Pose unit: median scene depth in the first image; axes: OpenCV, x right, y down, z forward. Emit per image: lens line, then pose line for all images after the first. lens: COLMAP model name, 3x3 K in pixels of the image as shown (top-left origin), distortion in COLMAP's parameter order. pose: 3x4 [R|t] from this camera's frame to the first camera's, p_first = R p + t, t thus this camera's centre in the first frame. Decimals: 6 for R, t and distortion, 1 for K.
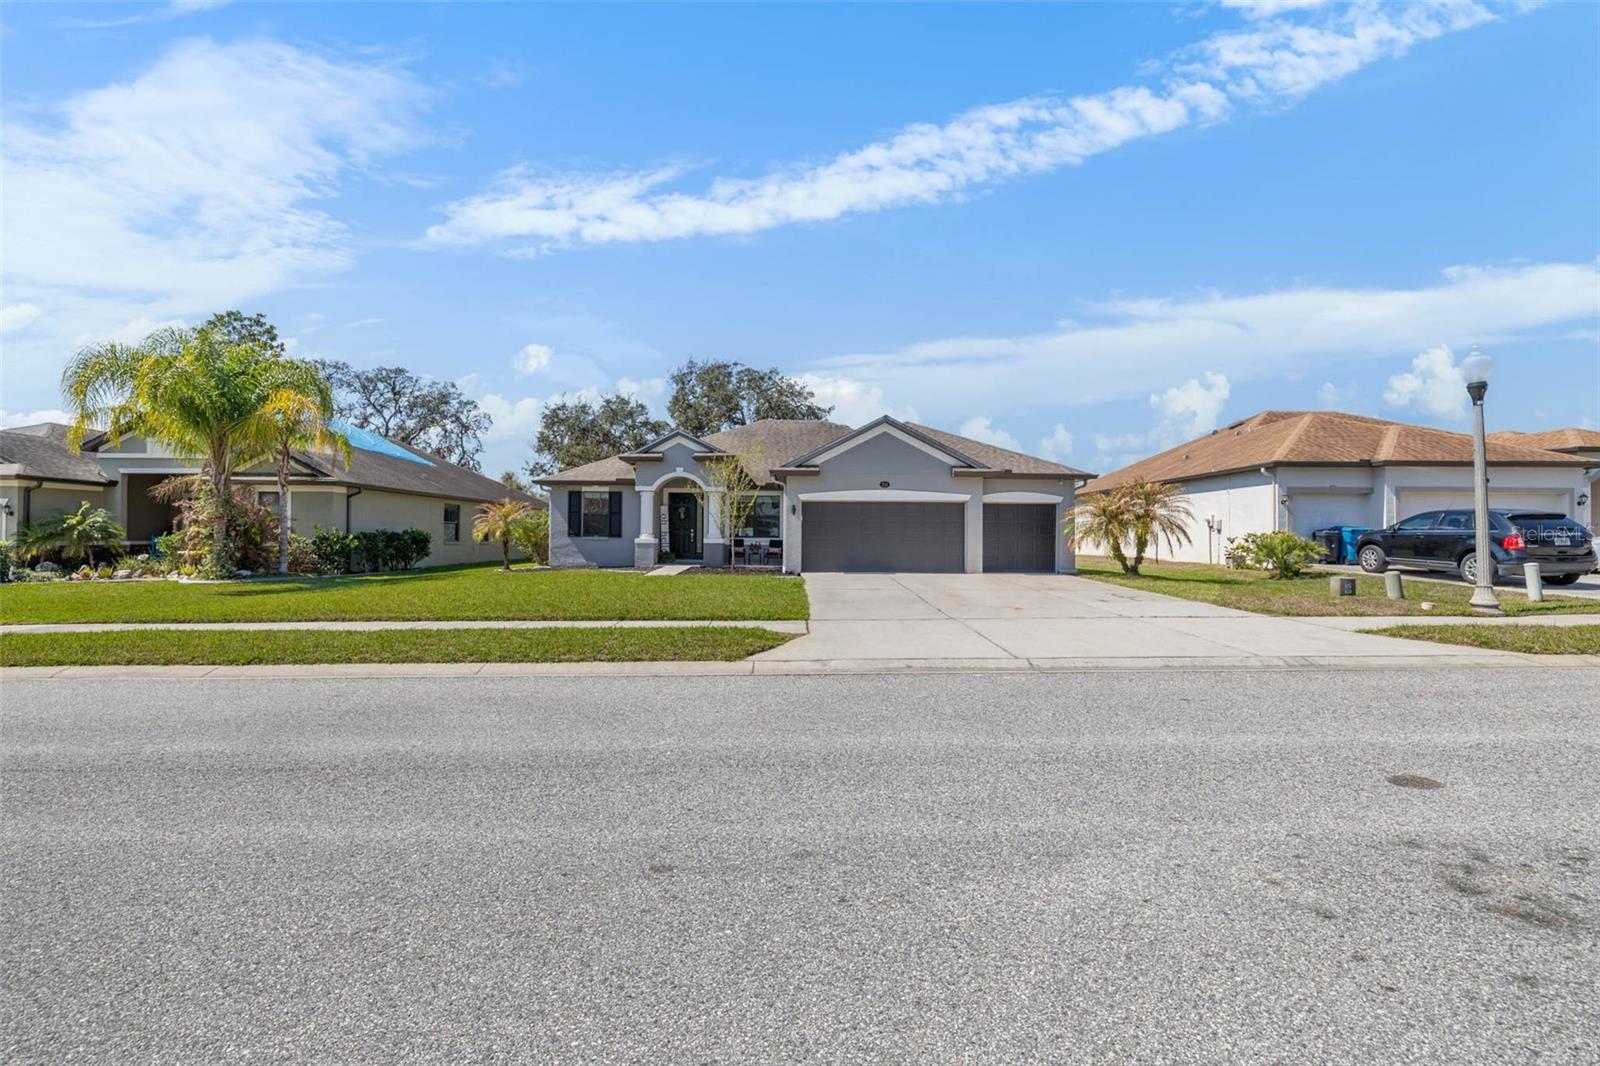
lens RADIAL K [[693.2, 0, 801.9], [0, 693.2, 527.8], [0, 0, 1]] dist [0.011724, -0.000916]
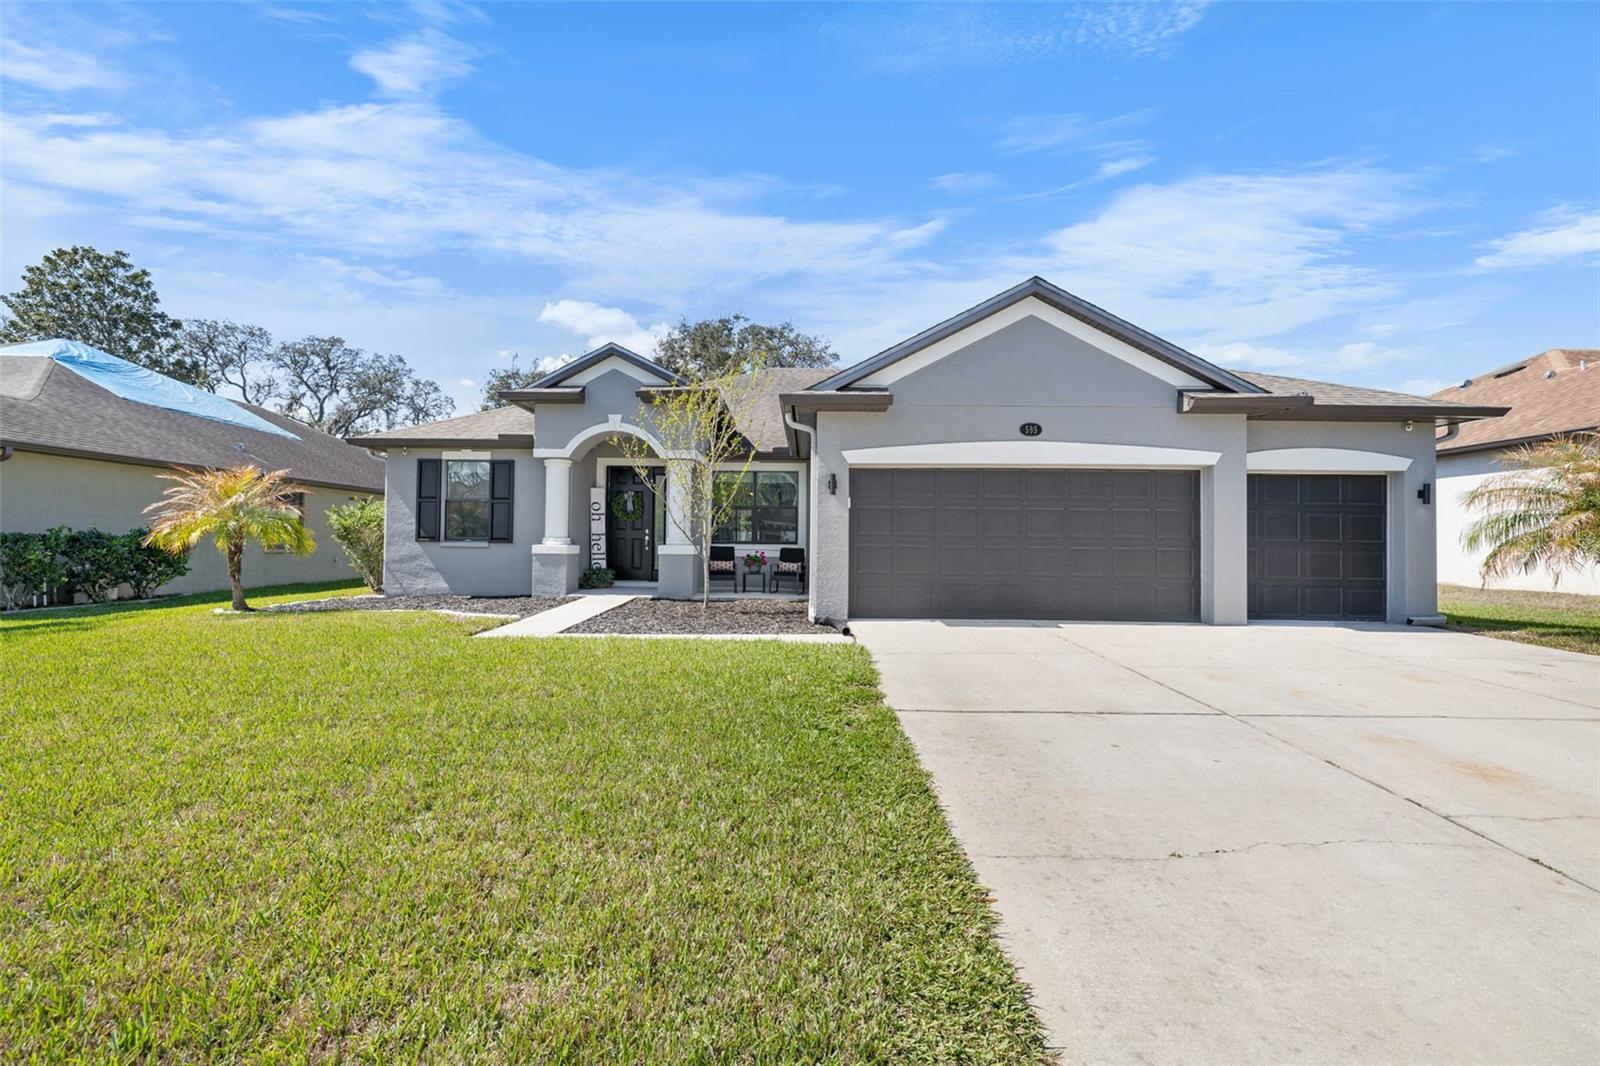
lens RADIAL K [[693.2, 0, 802.2], [0, 693.2, 537.4], [0, 0, 1]] dist [0.011724, -0.000916]
pose [[0.999871, 0.002316, -0.015907, -0.020781], [-0.002233, 0.999984, 0.005265, 0.006010], [0.015919, -0.005229, 0.999860, 0.450382]]
